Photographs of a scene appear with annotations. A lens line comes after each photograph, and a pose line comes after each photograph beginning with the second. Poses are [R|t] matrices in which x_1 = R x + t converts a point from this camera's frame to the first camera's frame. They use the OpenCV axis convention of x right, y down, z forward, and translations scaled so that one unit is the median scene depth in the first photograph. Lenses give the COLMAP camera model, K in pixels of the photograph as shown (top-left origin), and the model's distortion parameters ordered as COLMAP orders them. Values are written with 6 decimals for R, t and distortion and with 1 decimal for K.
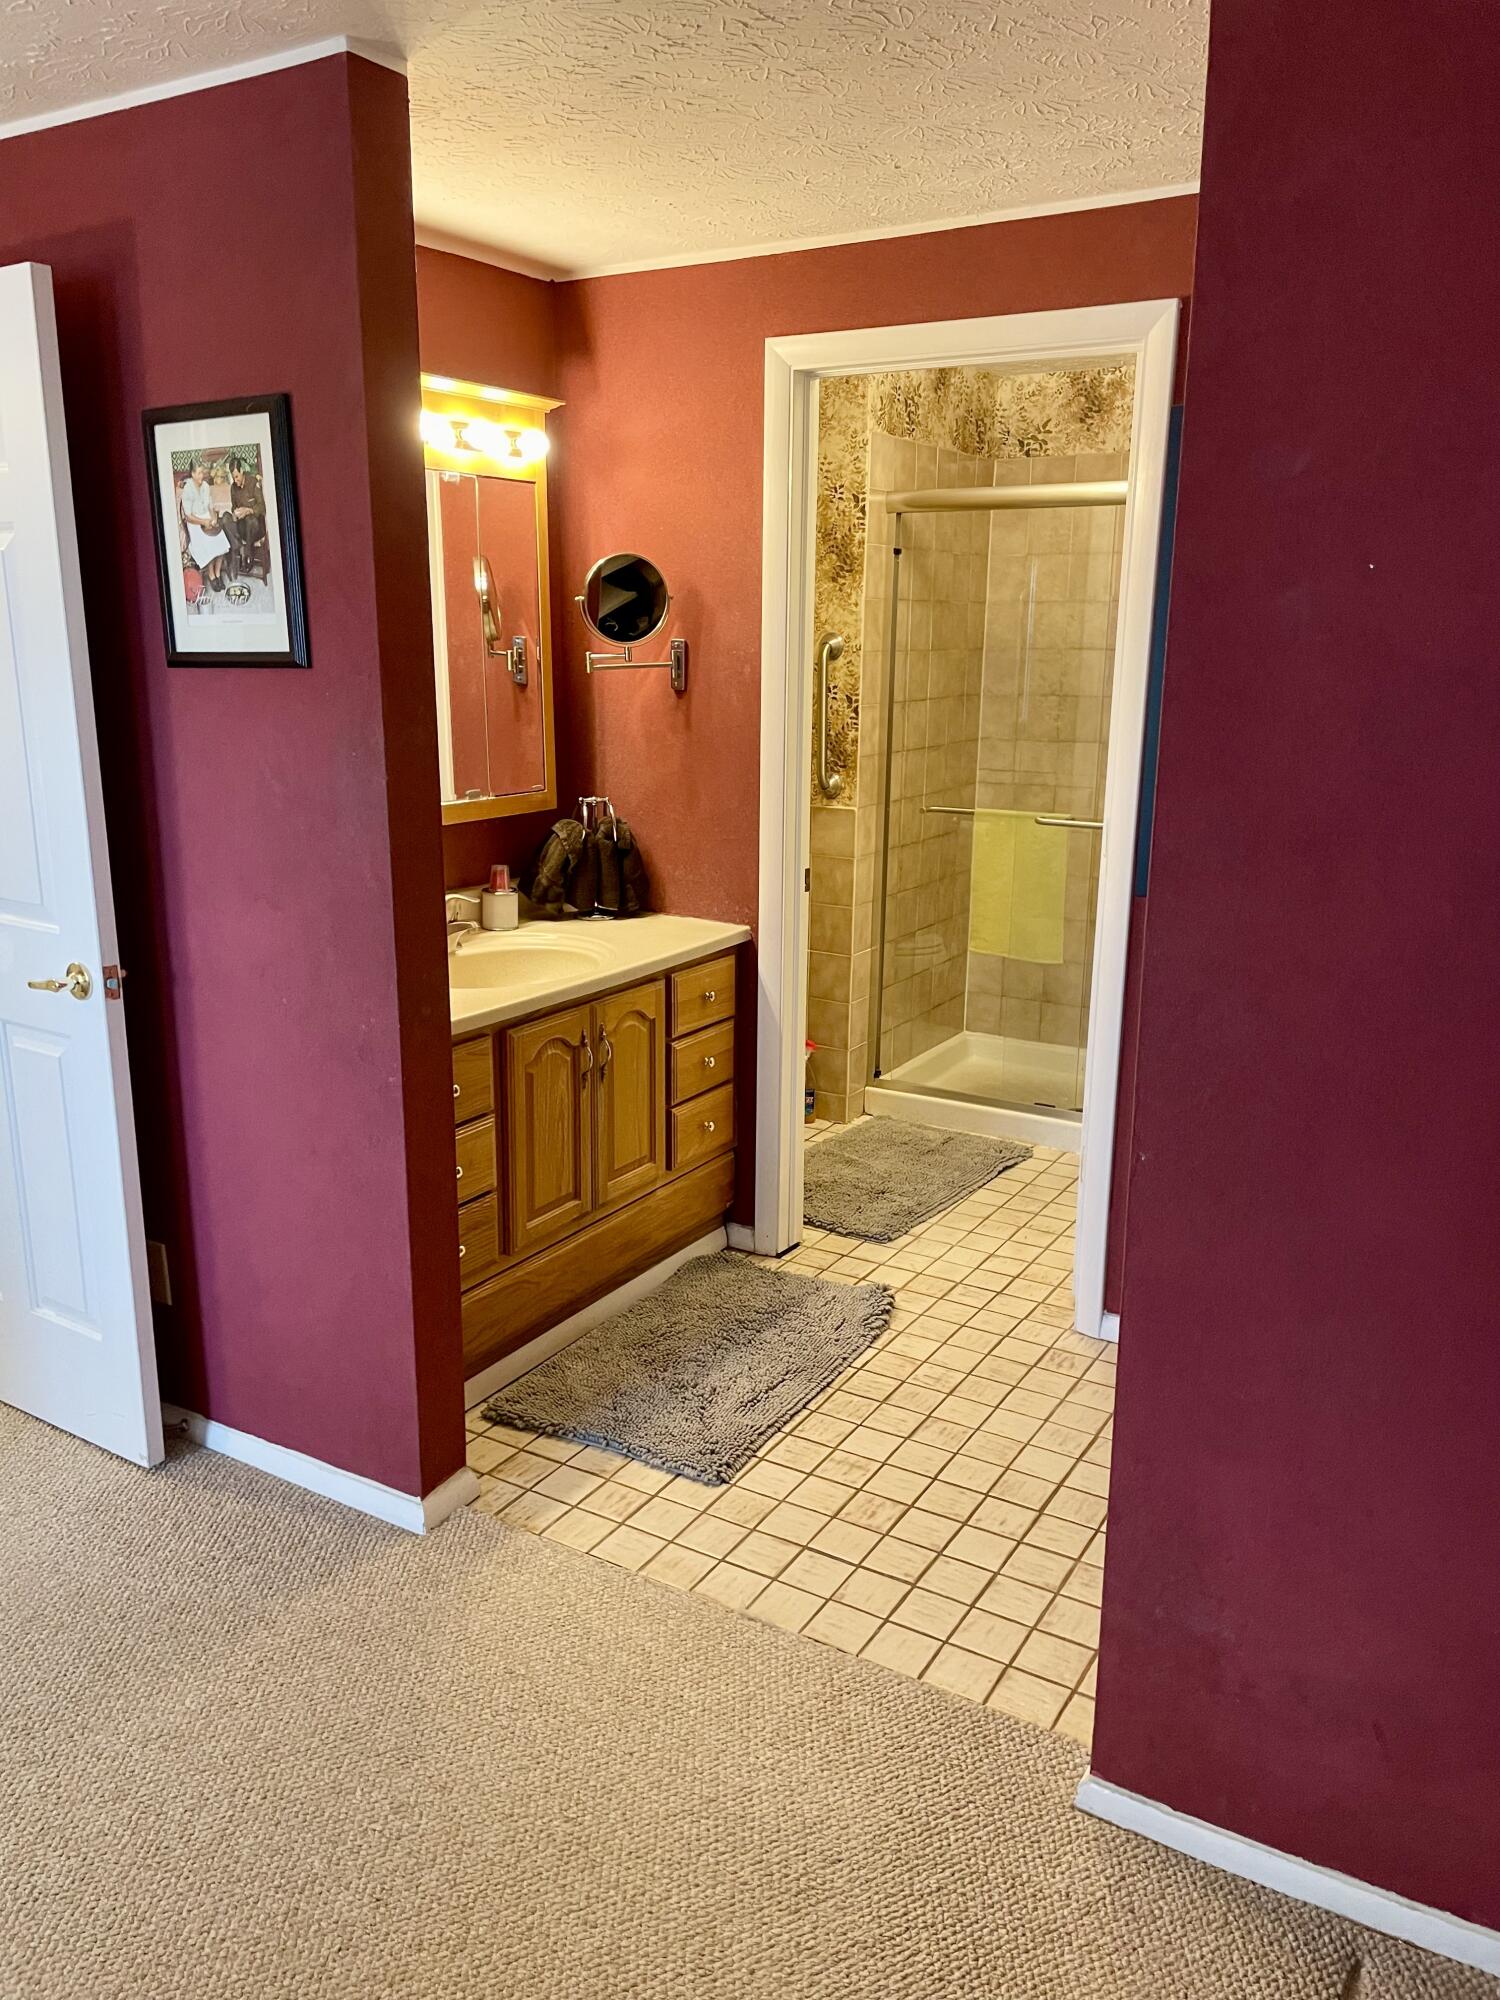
lens RADIAL K [[1525.9, 0, 751.7], [0, 1525.9, 1007.3], [0, 0, 1]] dist [0.053137, -0.037720]
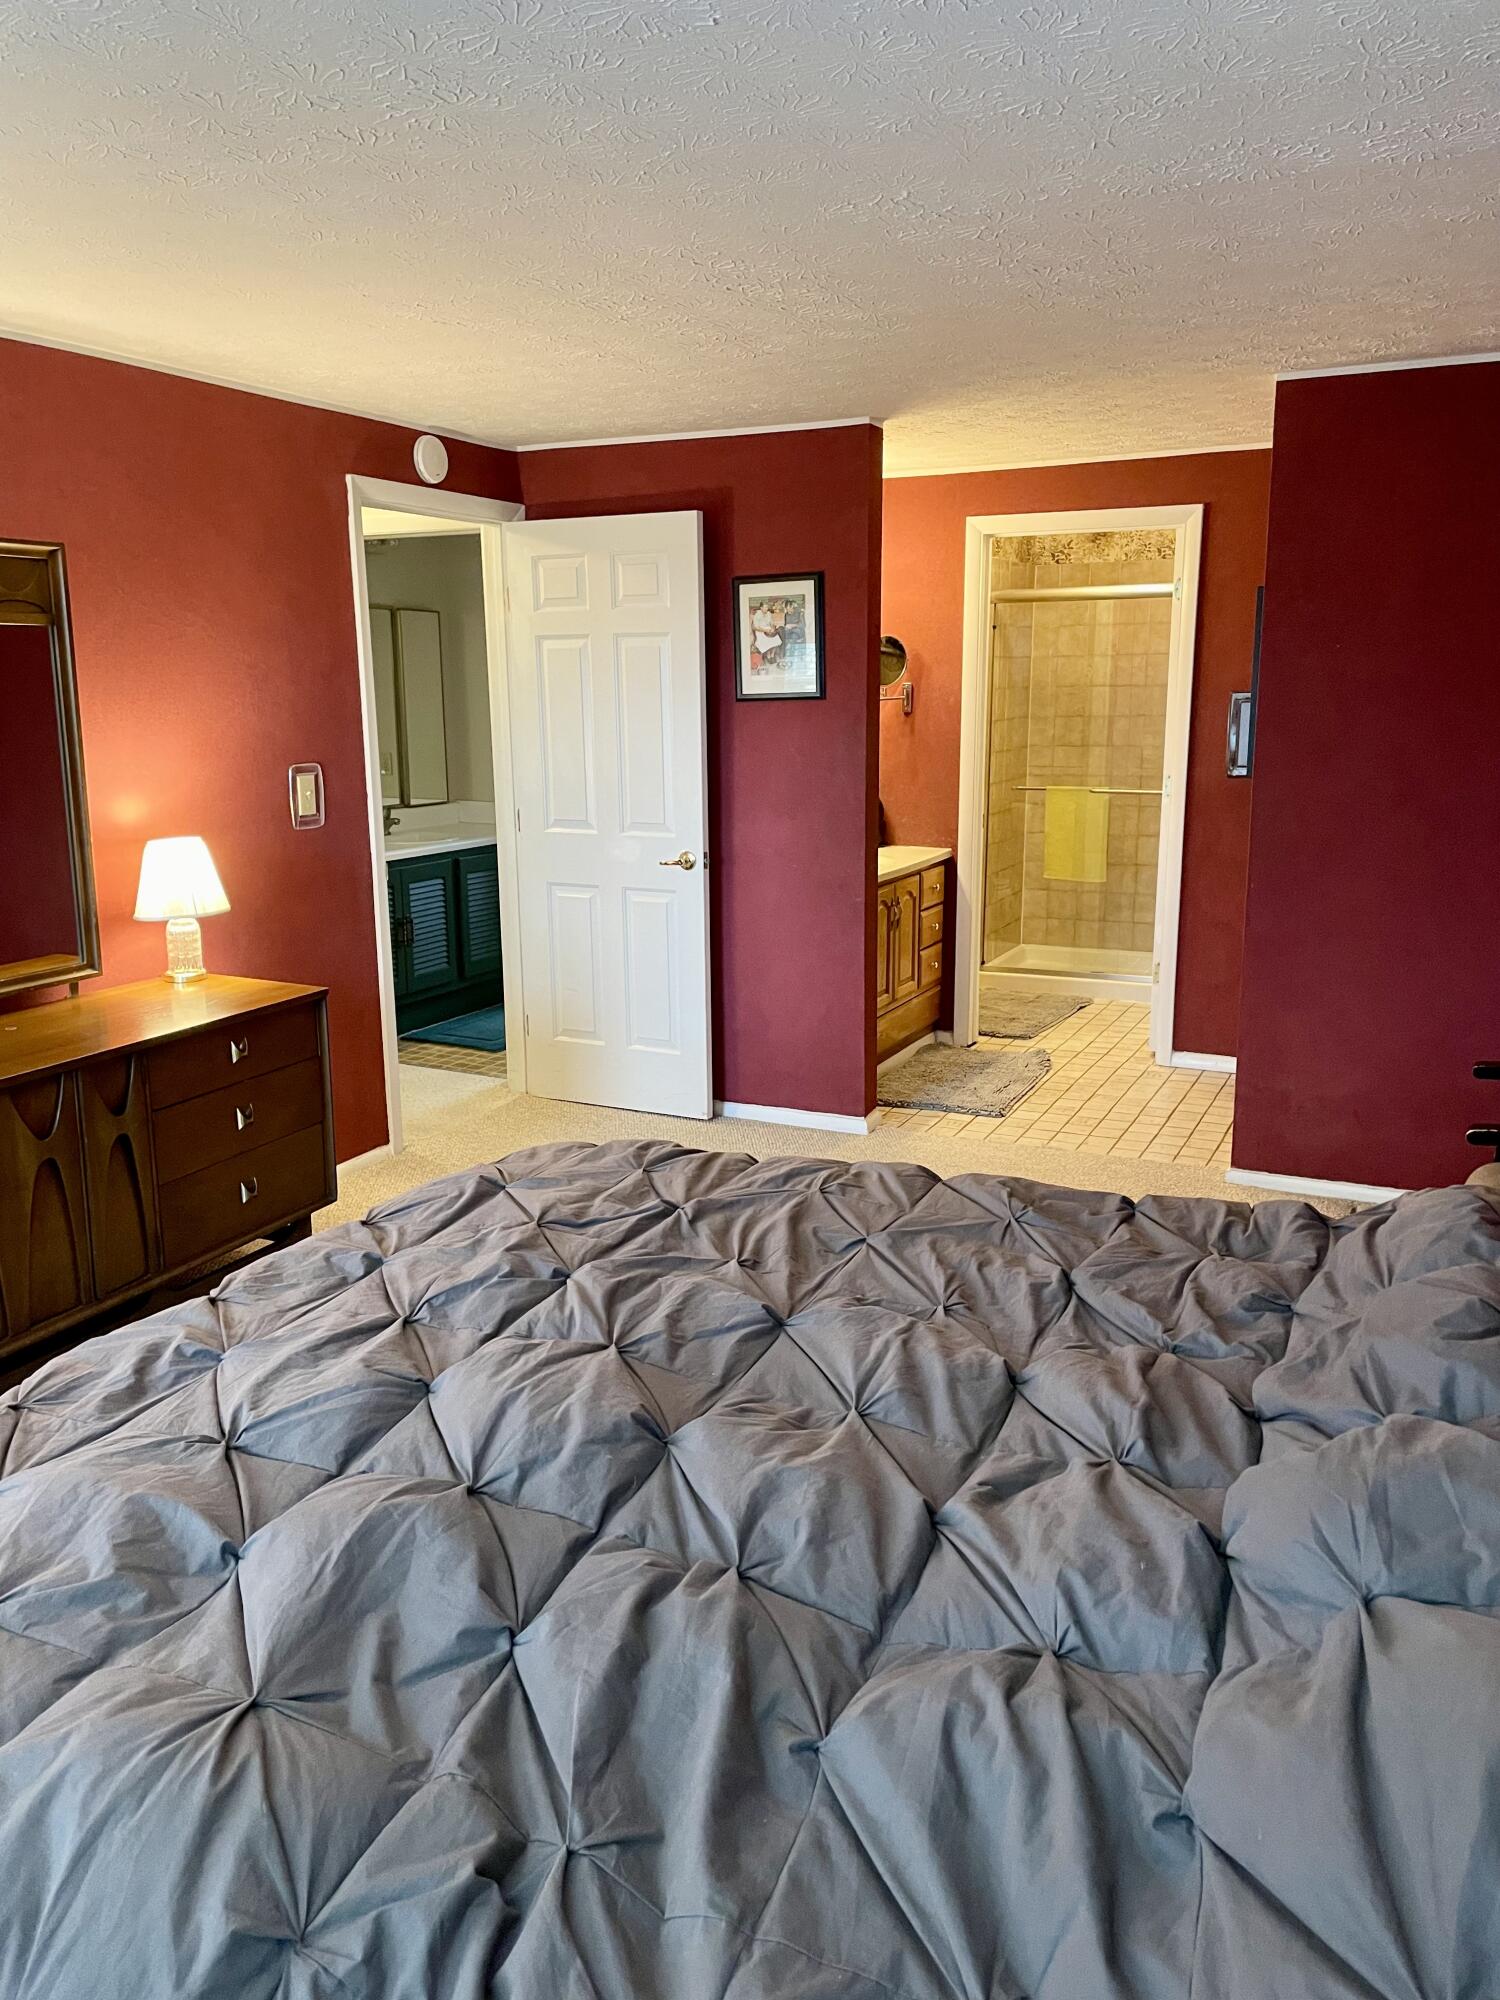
lens RADIAL K [[1525.9, 0, 747.6], [0, 1525.9, 1001.7], [0, 0, 1]] dist [0.053137, -0.037720]
pose [[0.995965, -0.034787, 0.082728, -0.396798], [0.037558, 0.998776, -0.032176, 0.173573], [-0.081508, 0.035153, 0.996053, -0.719744]]
